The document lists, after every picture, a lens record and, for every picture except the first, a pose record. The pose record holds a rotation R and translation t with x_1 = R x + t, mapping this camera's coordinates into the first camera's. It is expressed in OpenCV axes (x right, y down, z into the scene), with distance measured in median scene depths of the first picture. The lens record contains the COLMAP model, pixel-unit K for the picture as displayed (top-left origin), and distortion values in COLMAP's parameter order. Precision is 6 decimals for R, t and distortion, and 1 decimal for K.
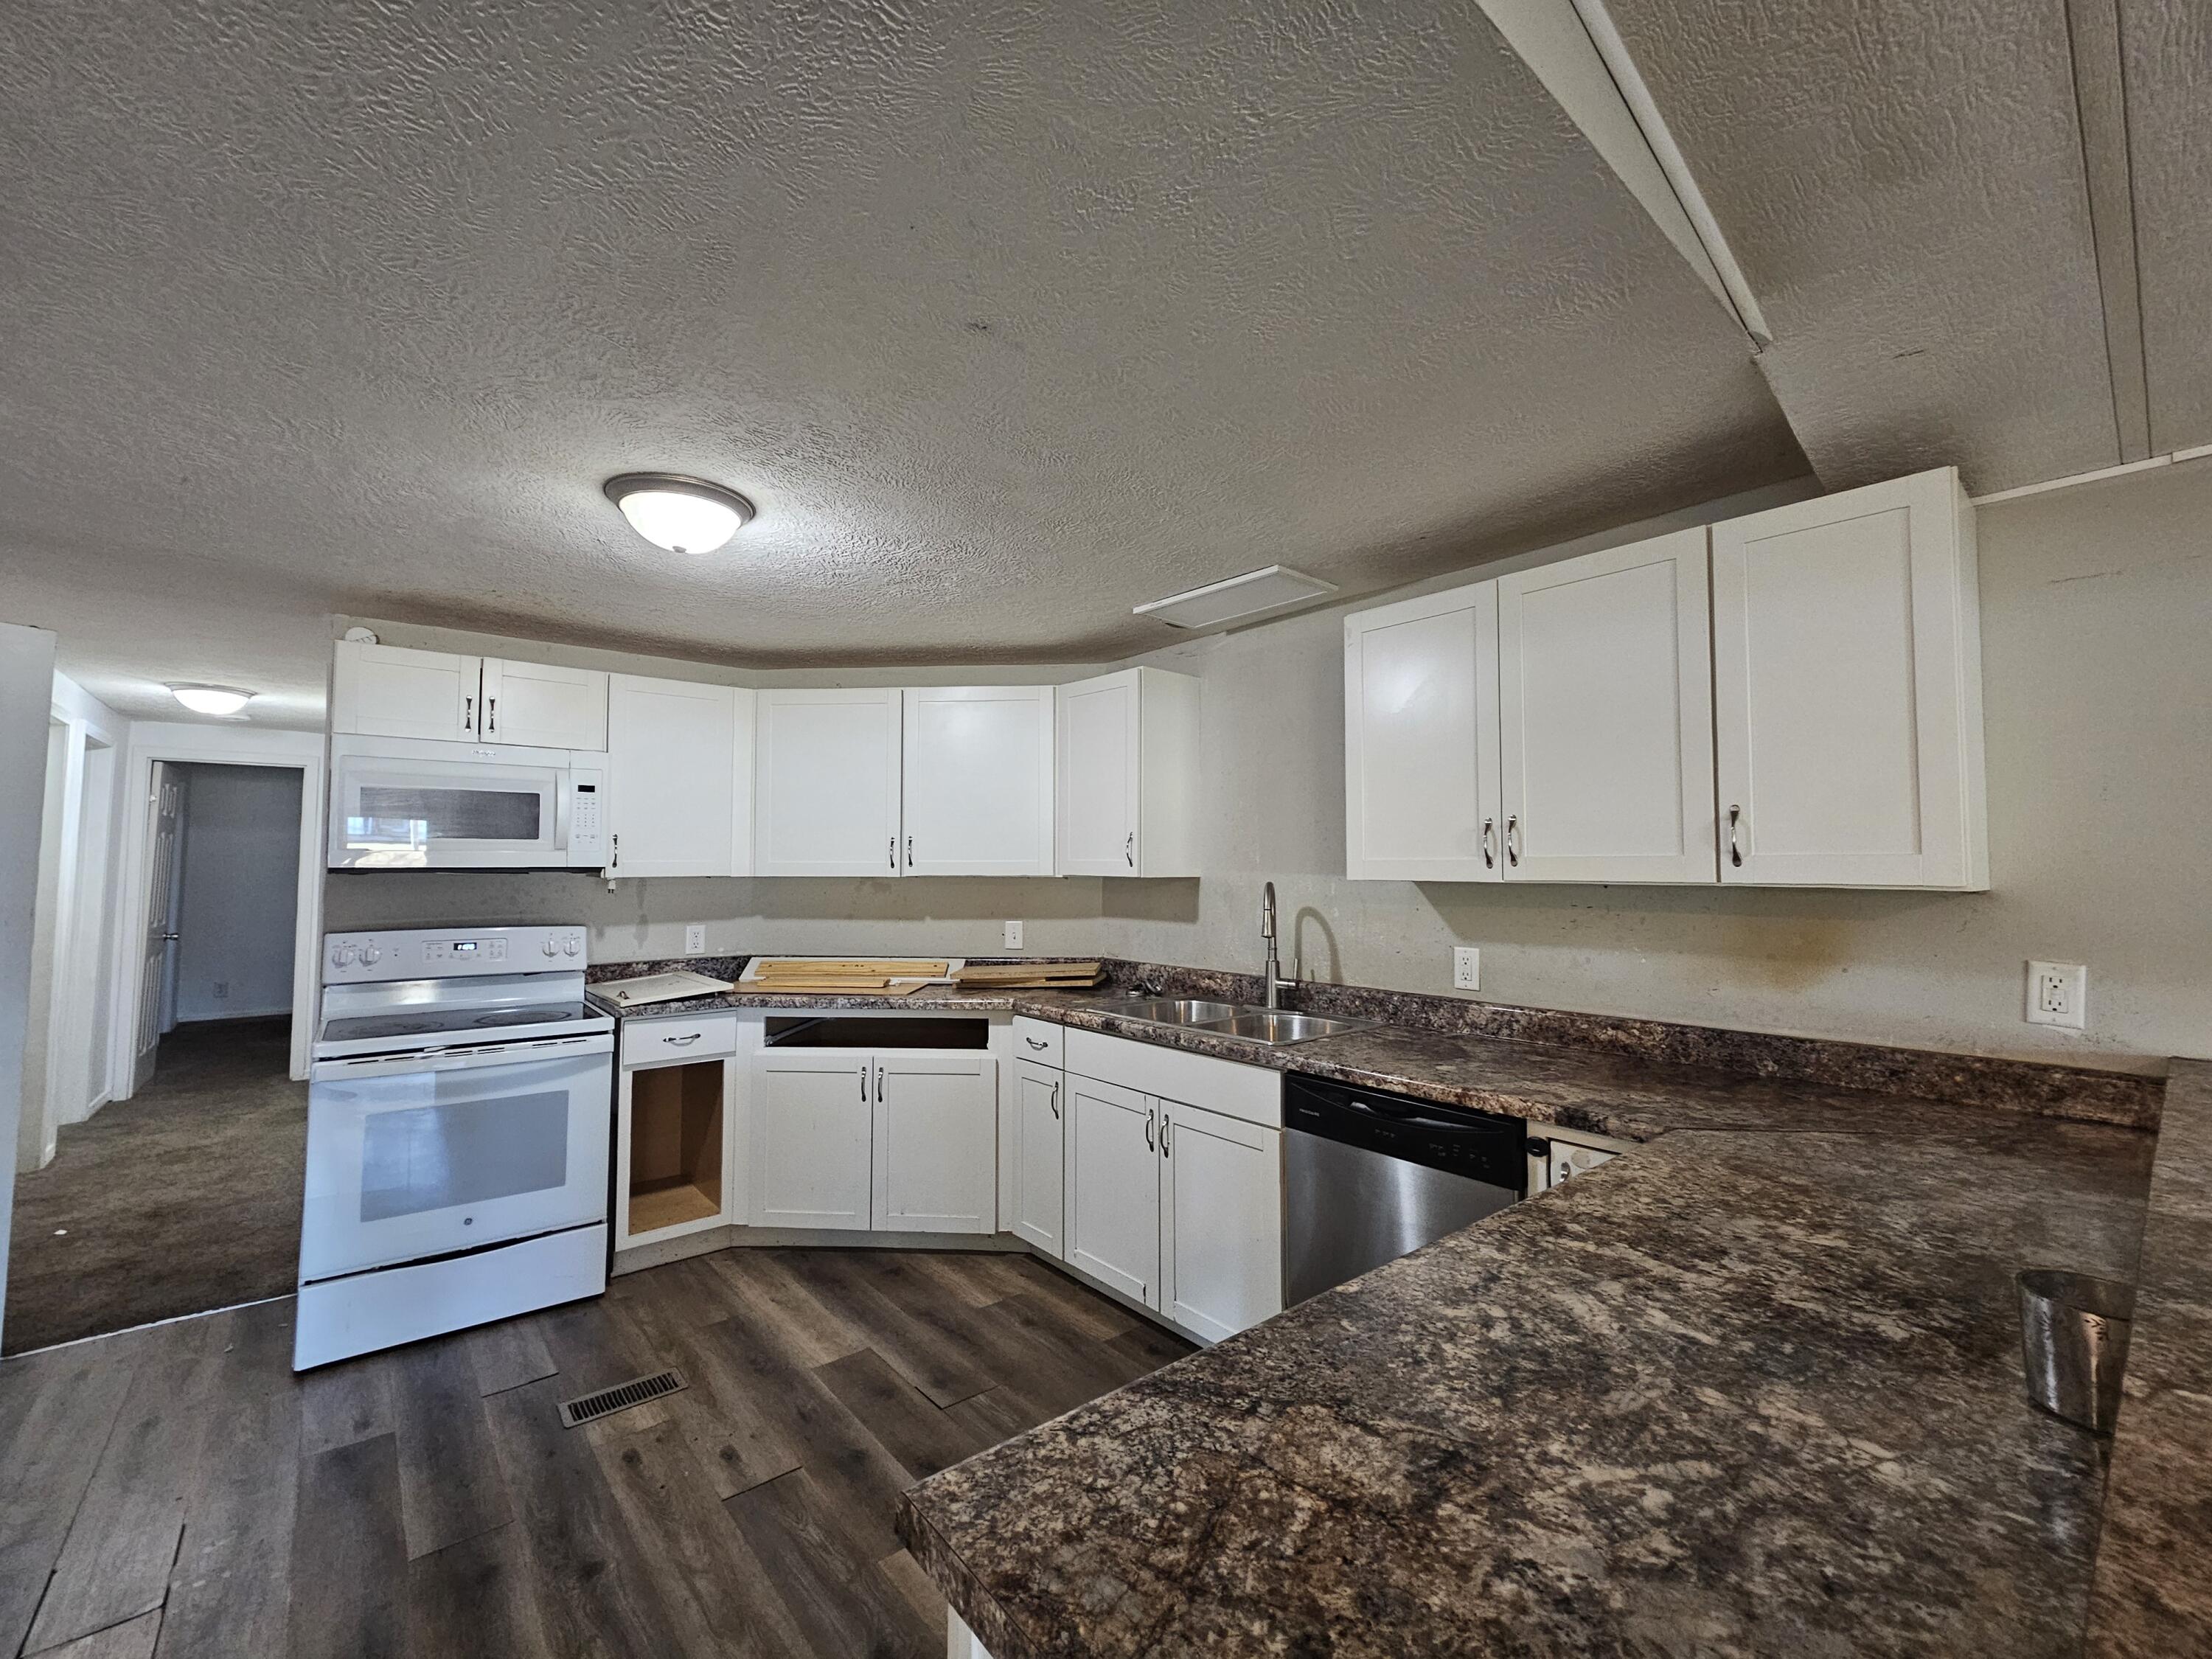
lens RADIAL K [[912.4, 0, 1105.5], [0, 912.4, 820.6], [0, 0, 1]] dist [-0.001640, 0.002493]
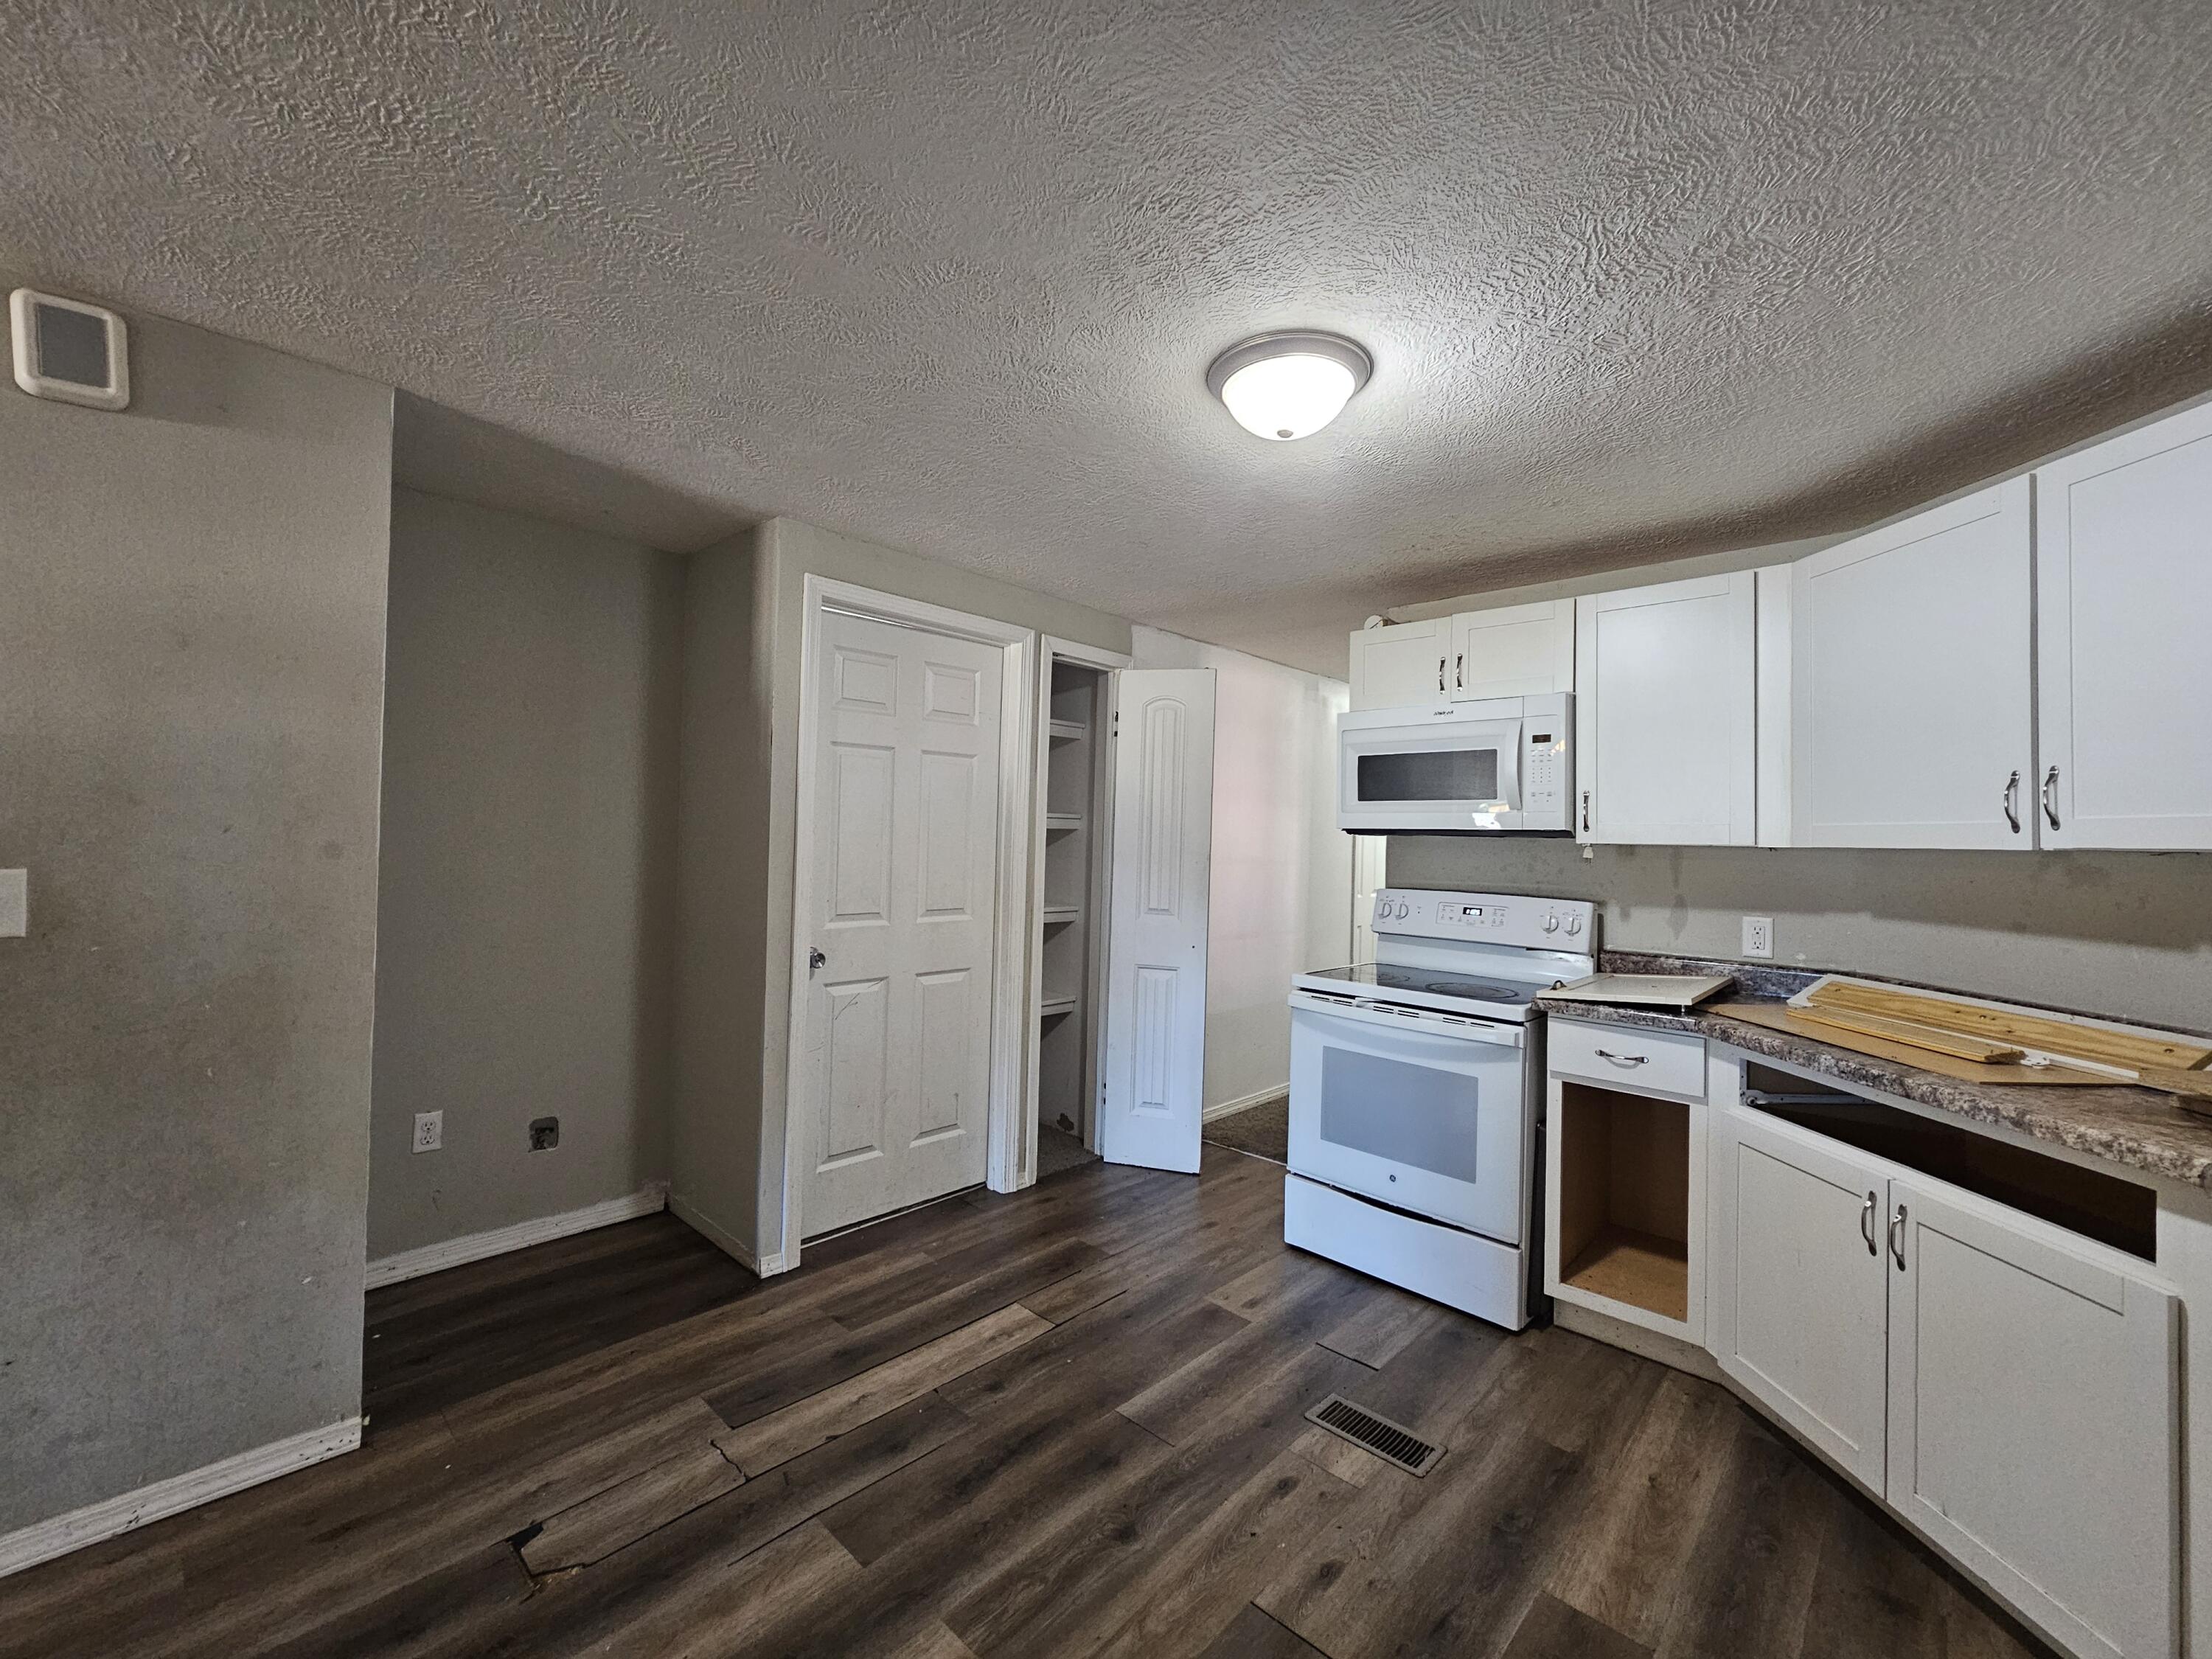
lens RADIAL K [[912.4, 0, 1121.9], [0, 912.4, 827.6], [0, 0, 1]] dist [-0.001640, 0.002493]
pose [[0.127643, -0.011316, -0.991756, 0.254299], [0.027673, 0.999586, -0.007843, 0.049688], [0.991434, -0.026443, 0.127903, 0.559445]]
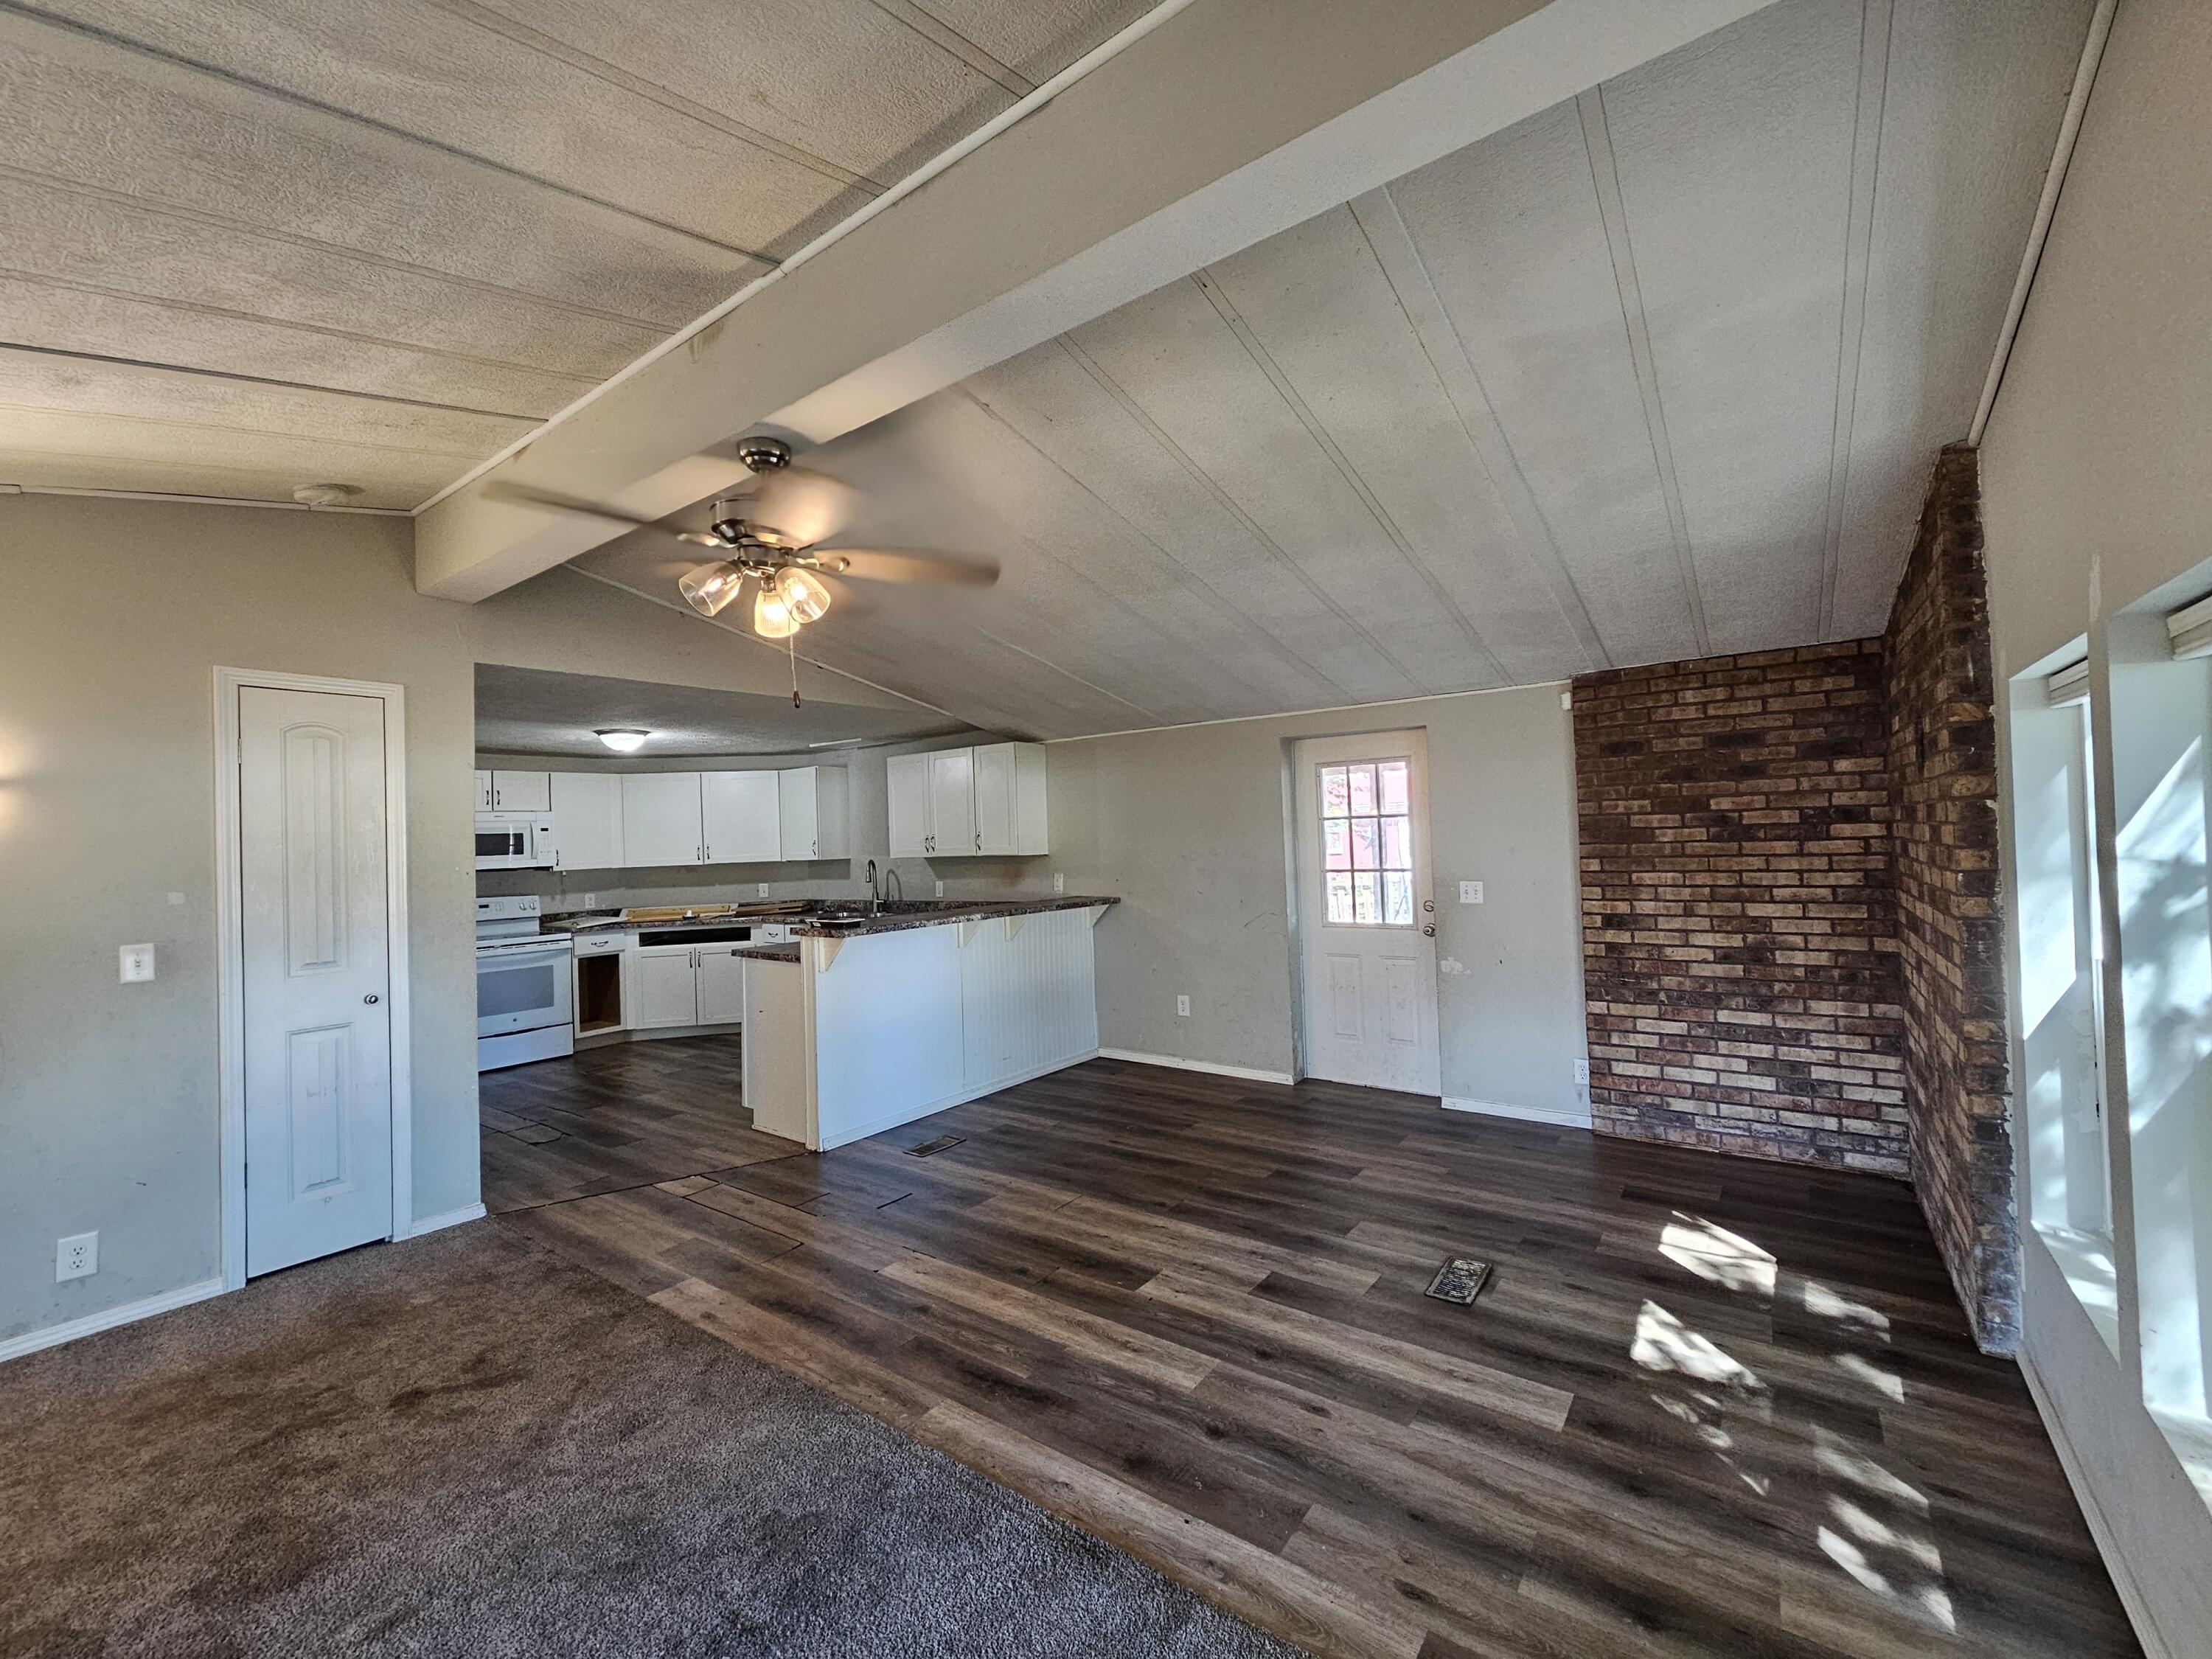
lens RADIAL K [[912.4, 0, 1111.8], [0, 912.4, 824.5], [0, 0, 1]] dist [-0.001640, 0.002493]
pose [[0.971099, -0.033563, 0.236306, 0.239297], [0.026443, 0.999098, 0.033236, -0.092113], [-0.237208, -0.026027, 0.971110, -1.545862]]
